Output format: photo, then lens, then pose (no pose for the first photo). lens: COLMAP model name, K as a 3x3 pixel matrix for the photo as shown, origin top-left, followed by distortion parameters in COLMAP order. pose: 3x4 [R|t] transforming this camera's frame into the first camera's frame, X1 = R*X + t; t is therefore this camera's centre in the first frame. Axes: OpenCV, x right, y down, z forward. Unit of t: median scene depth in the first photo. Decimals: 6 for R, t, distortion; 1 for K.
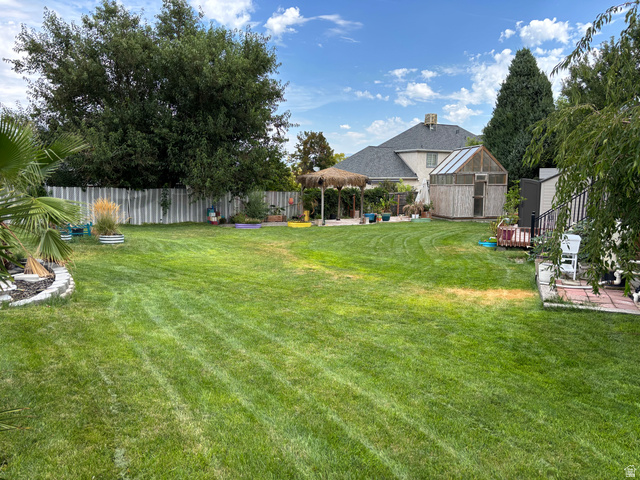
lens RADIAL K [[477.7, 0, 321.9], [0, 477.7, 226.9], [0, 0, 1]] dist [0.046643, -0.068420]
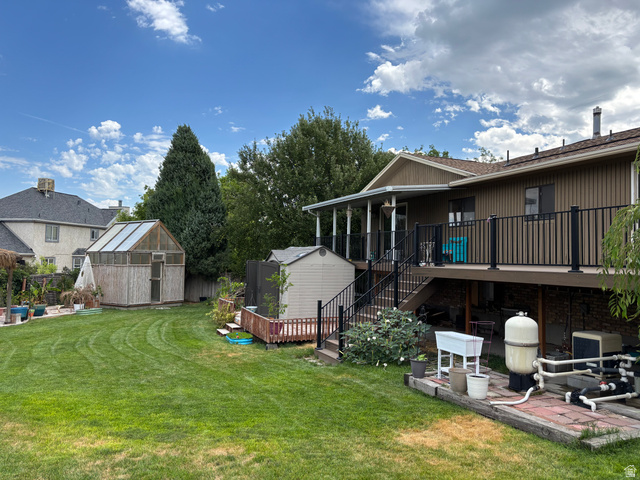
lens RADIAL K [[474.0, 0, 319.1], [0, 474.0, 246.0], [0, 0, 1]] dist [0.007882, 0.004668]
pose [[0.686449, 0.030307, 0.726546, -0.085776], [0.056841, 0.993838, -0.095160, -0.022099], [-0.724953, 0.106620, 0.680496, 0.184871]]
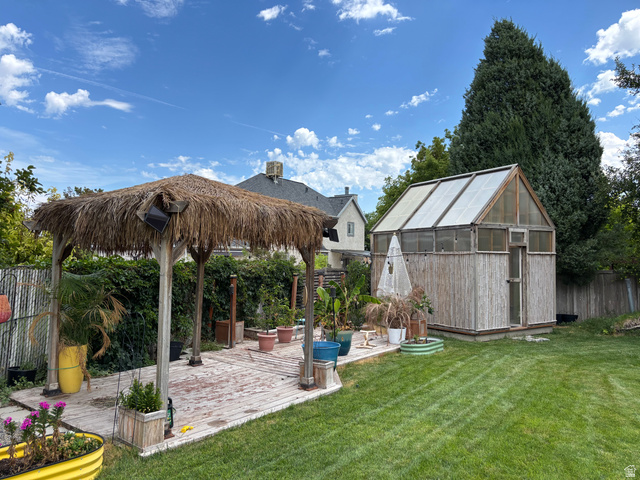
lens RADIAL K [[486.2, 0, 319.4], [0, 486.2, 250.4], [0, 0, 1]] dist [0.054906, -0.068692]
pose [[0.910169, 0.015568, 0.413944, -0.019760], [0.032814, 0.993443, -0.109514, -0.042938], [-0.412934, 0.113260, 0.903691, 0.613370]]
